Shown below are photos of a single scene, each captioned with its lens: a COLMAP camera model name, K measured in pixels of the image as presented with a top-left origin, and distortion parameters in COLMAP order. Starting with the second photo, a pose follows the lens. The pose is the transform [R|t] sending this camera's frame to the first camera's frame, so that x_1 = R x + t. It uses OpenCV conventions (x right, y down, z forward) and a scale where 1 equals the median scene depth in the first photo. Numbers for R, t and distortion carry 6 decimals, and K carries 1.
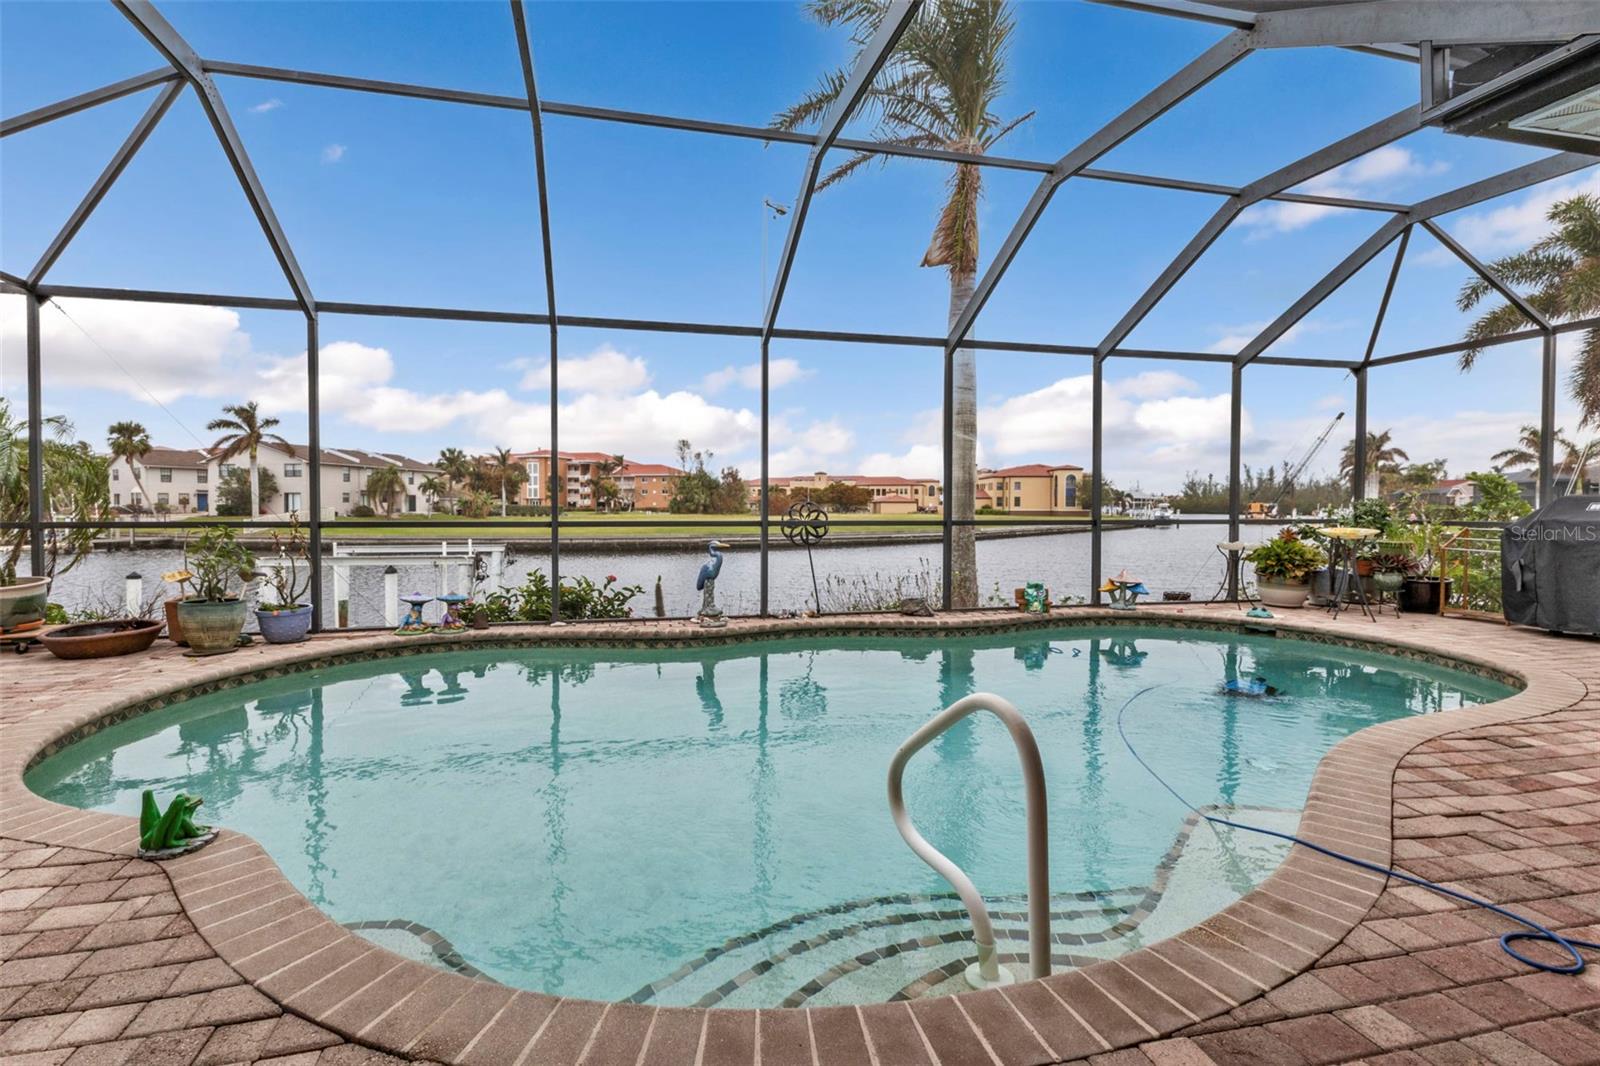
lens RADIAL K [[709.2, 0, 762.6], [0, 709.2, 499.2], [0, 0, 1]] dist [0.012420, -0.002133]
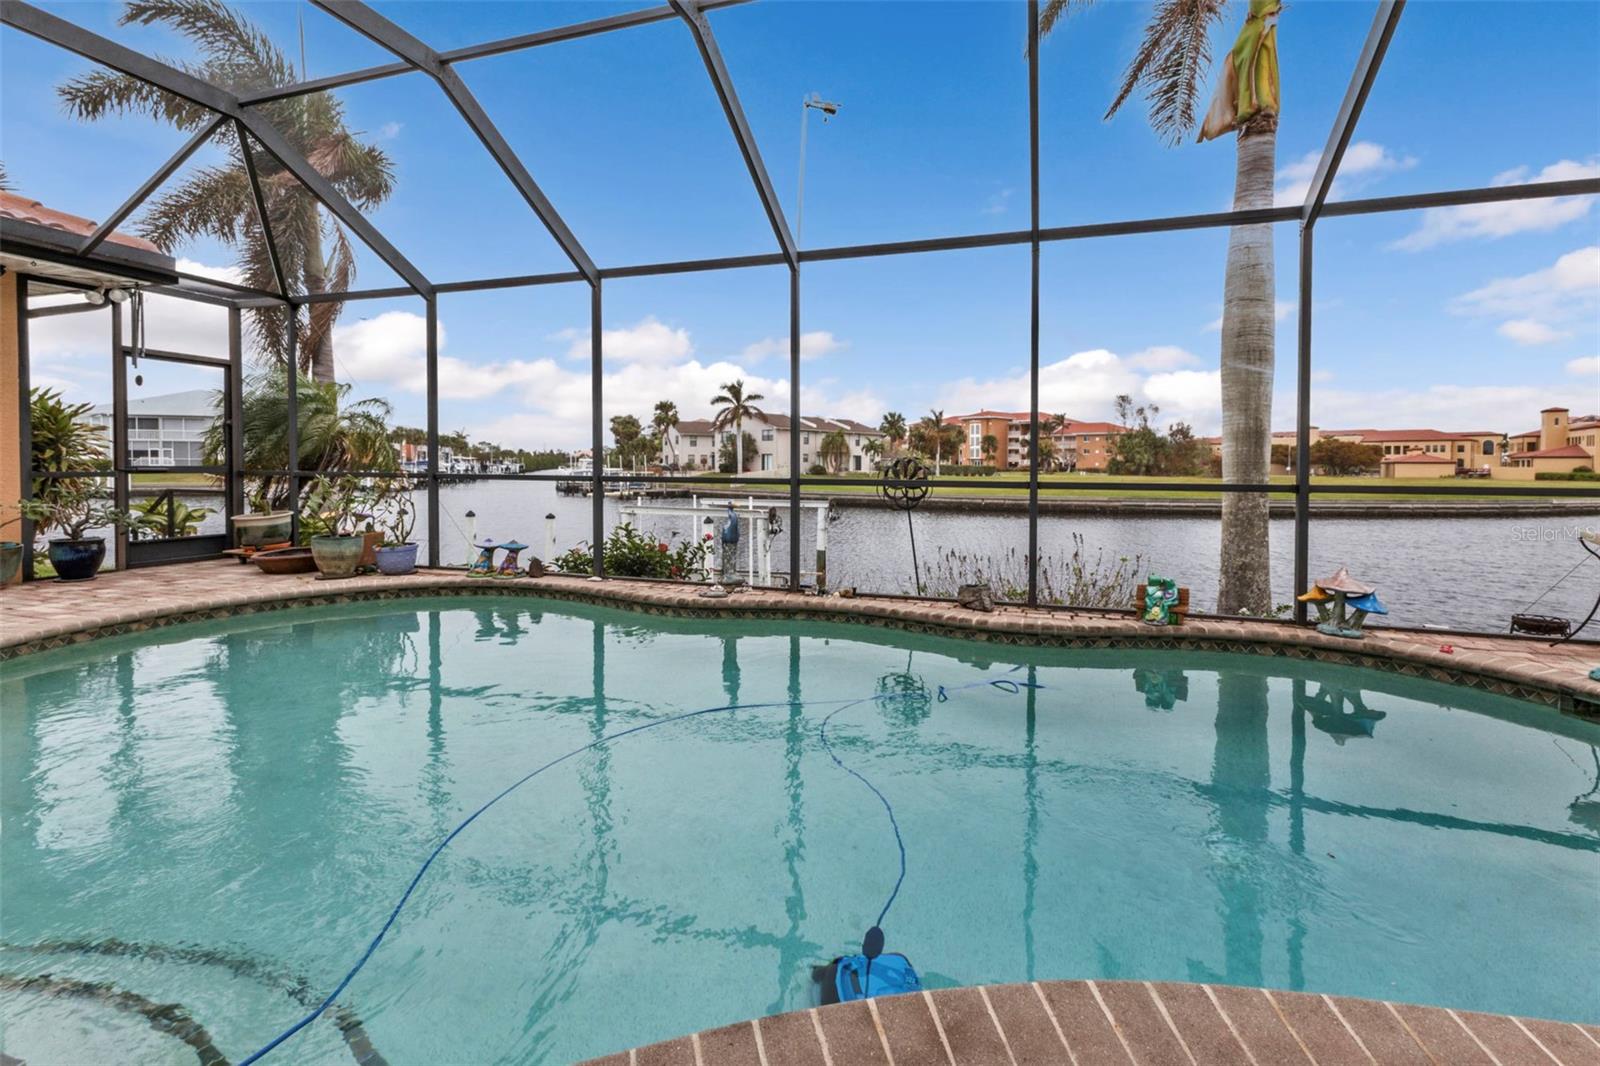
lens RADIAL K [[709.2, 0, 833.8], [0, 709.2, 474.2], [0, 0, 1]] dist [0.012420, -0.002133]
pose [[0.865792, 0.010045, -0.500303, 0.393763], [0.000384, 0.999785, 0.020738, 0.003905], [0.500404, -0.018147, 0.865602, 0.228223]]
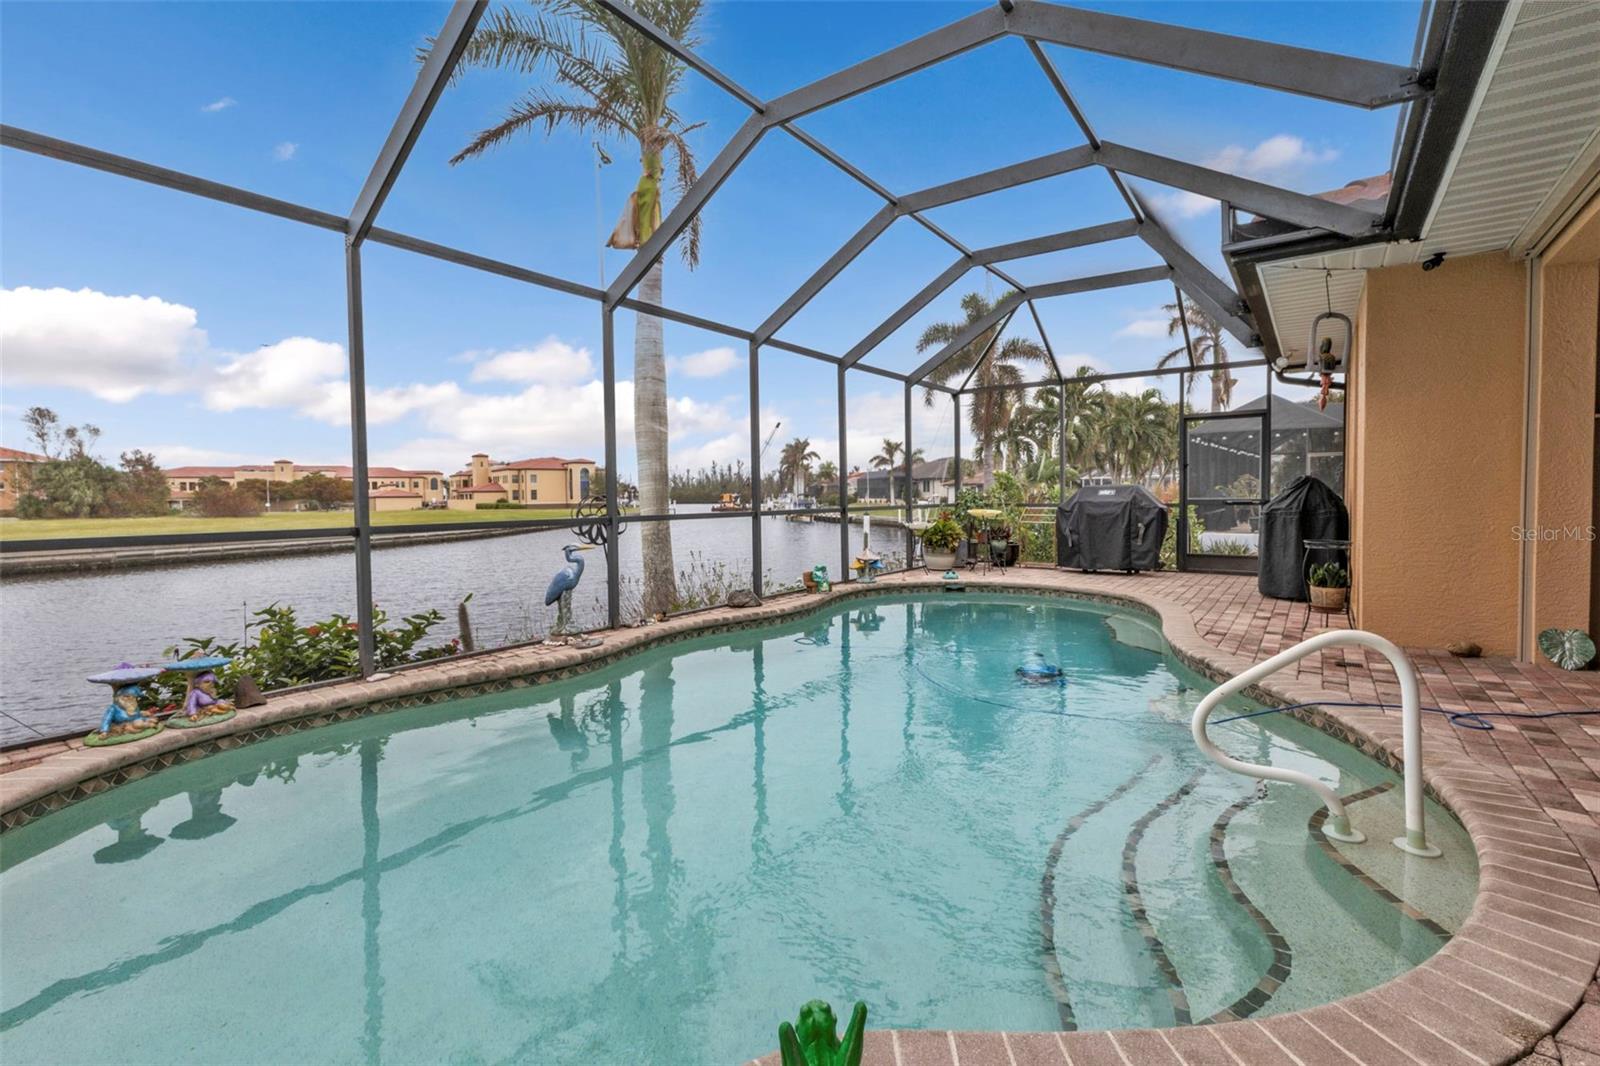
lens RADIAL K [[709.2, 0, 799.8], [0, 709.2, 511.9], [0, 0, 1]] dist [0.012420, -0.002133]
pose [[0.751804, -0.026759, 0.658843, -0.330708], [0.008384, 0.999483, 0.031028, -0.003089], [-0.659333, -0.017803, 0.751640, 0.158898]]
